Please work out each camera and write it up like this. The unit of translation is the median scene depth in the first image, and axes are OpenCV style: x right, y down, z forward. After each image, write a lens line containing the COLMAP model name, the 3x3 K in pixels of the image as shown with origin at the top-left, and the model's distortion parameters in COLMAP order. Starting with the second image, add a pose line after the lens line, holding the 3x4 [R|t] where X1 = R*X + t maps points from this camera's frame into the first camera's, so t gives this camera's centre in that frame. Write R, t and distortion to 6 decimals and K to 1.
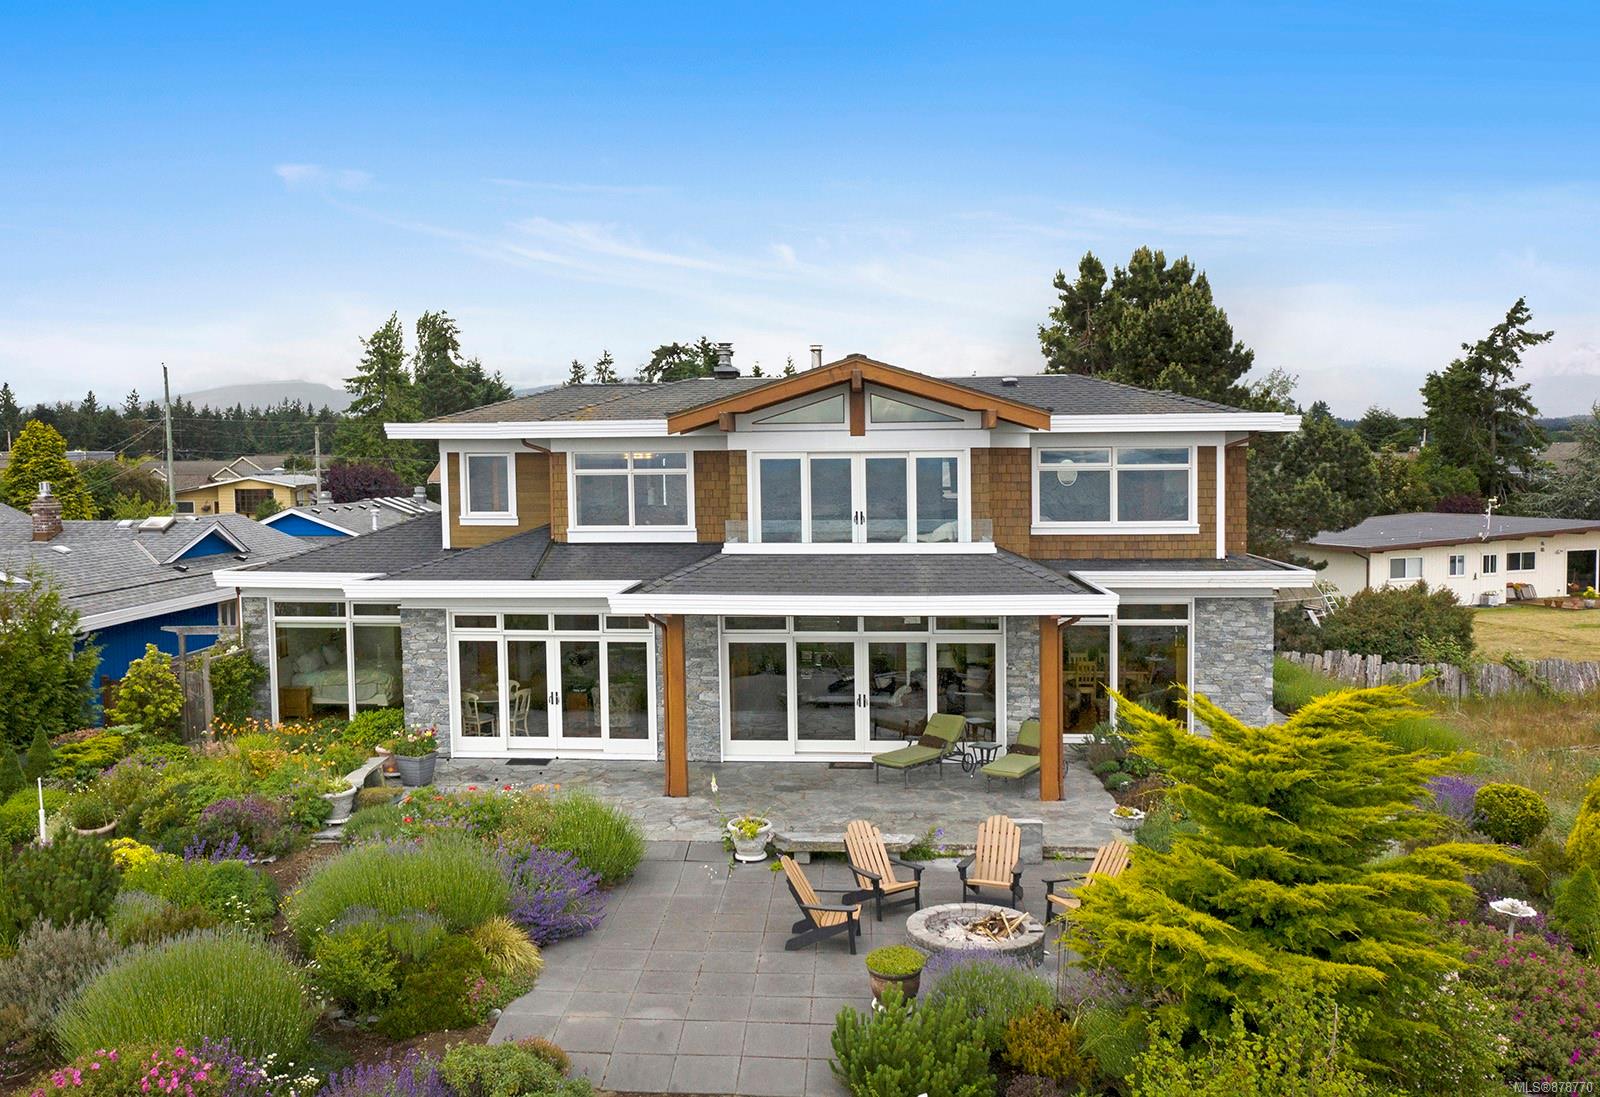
lens RADIAL K [[1390.1, 0, 800.0], [0, 1390.1, 548.5], [0, 0, 1]] dist [-0.006884, -0.006913]
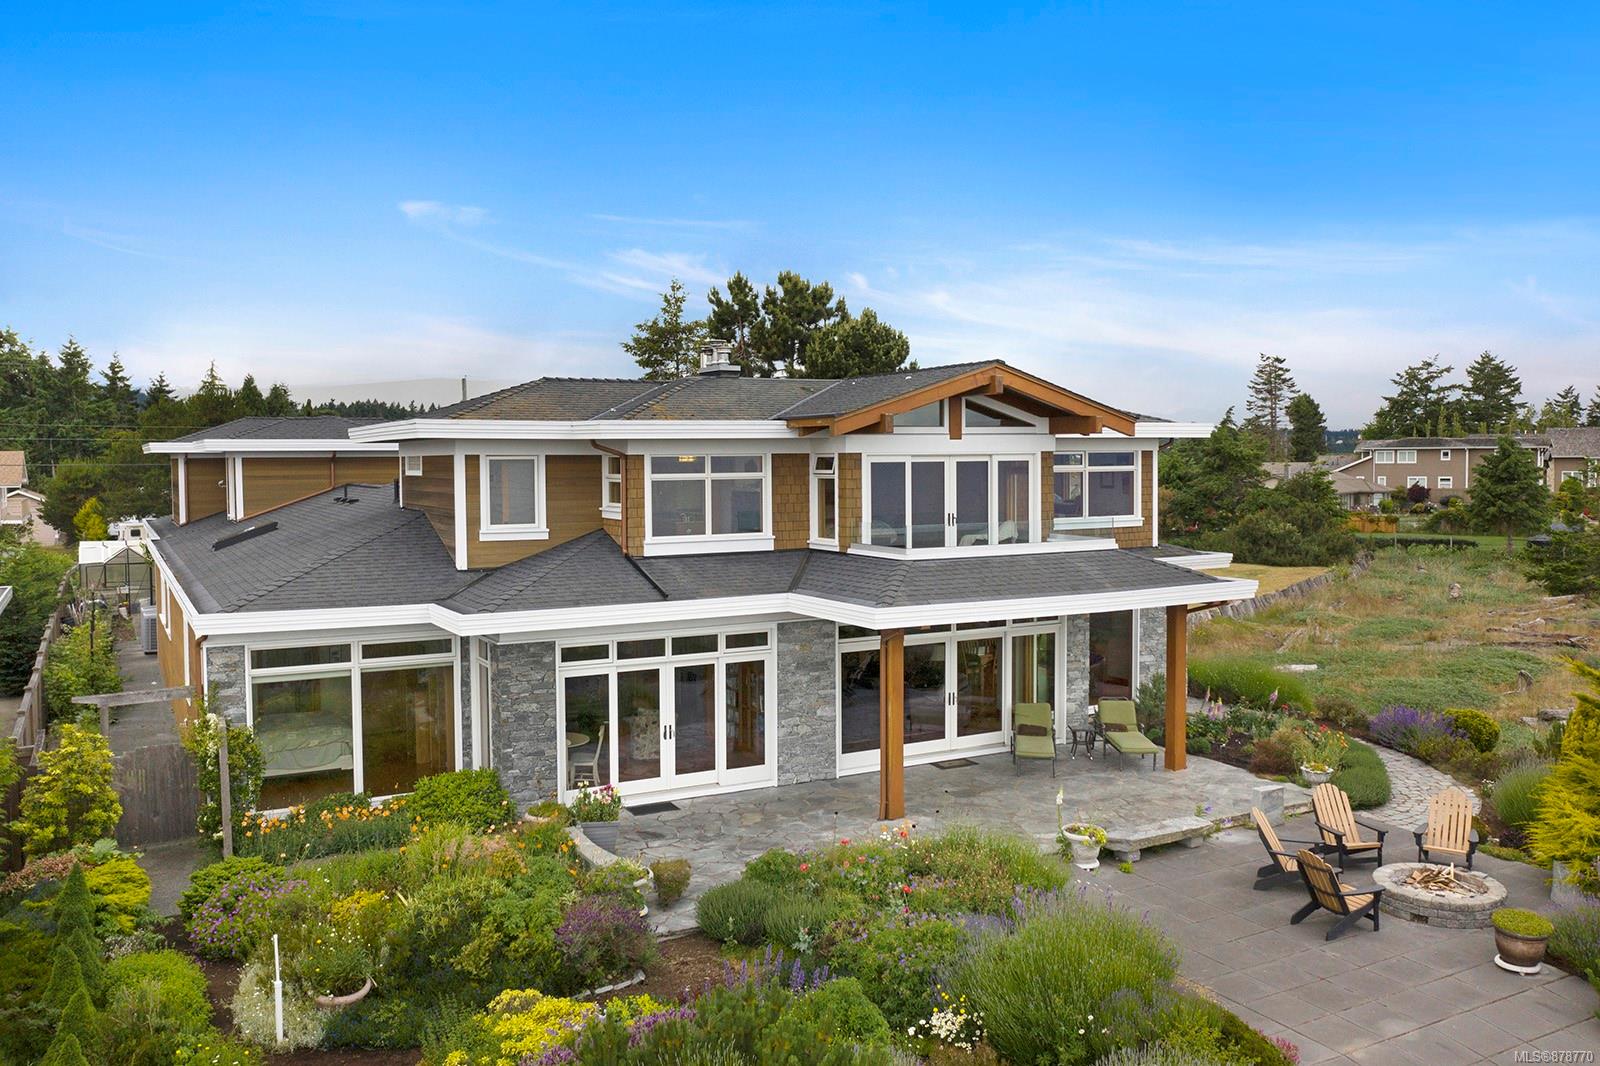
lens RADIAL K [[1251.0, 0, 798.6], [0, 1251.0, 509.1], [0, 0, 1]] dist [-0.011352, -0.002772]
pose [[0.839731, -0.021874, 0.542562, -0.536970], [0.035945, 0.999236, -0.015347, -0.019200], [-0.541812, 0.032390, 0.839876, 0.281905]]
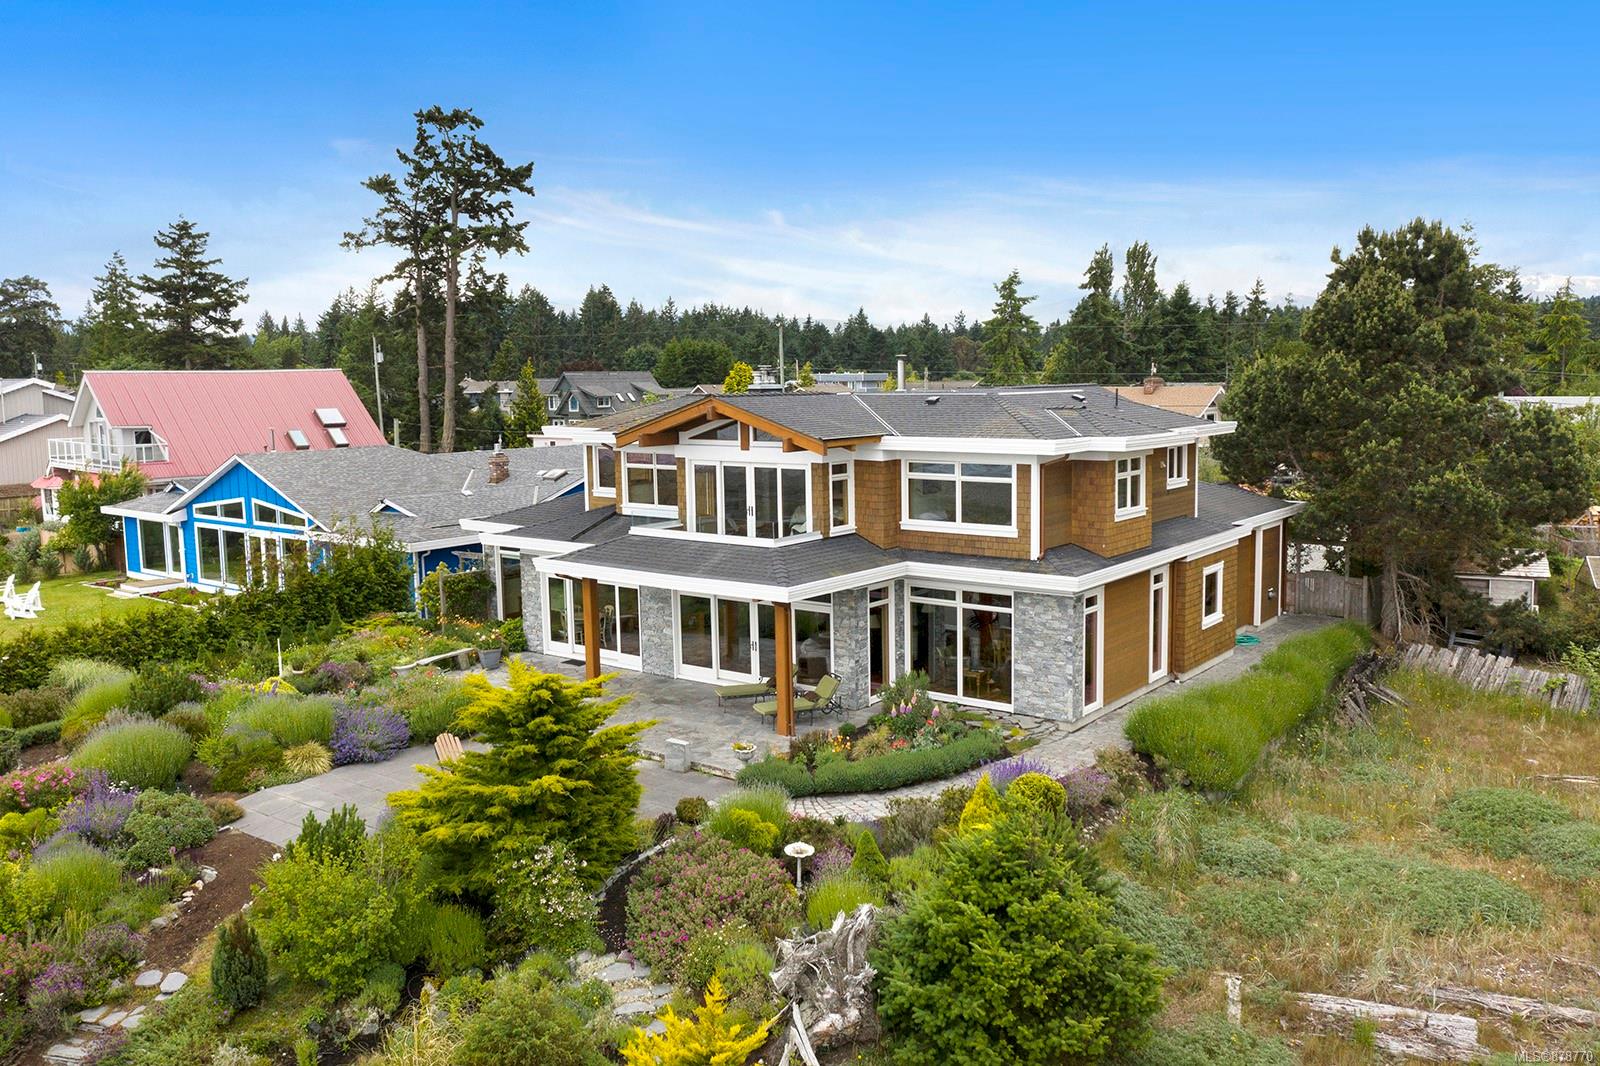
lens RADIAL K [[1357.1, 0, 840.3], [0, 1357.1, 538.6], [0, 0, 1]] dist [0.003109, 0.000925]
pose [[0.836957, 0.066379, -0.543228, 0.811825], [-0.030558, 0.996737, 0.074713, -0.094152], [0.546415, -0.045932, 0.836254, -0.050509]]
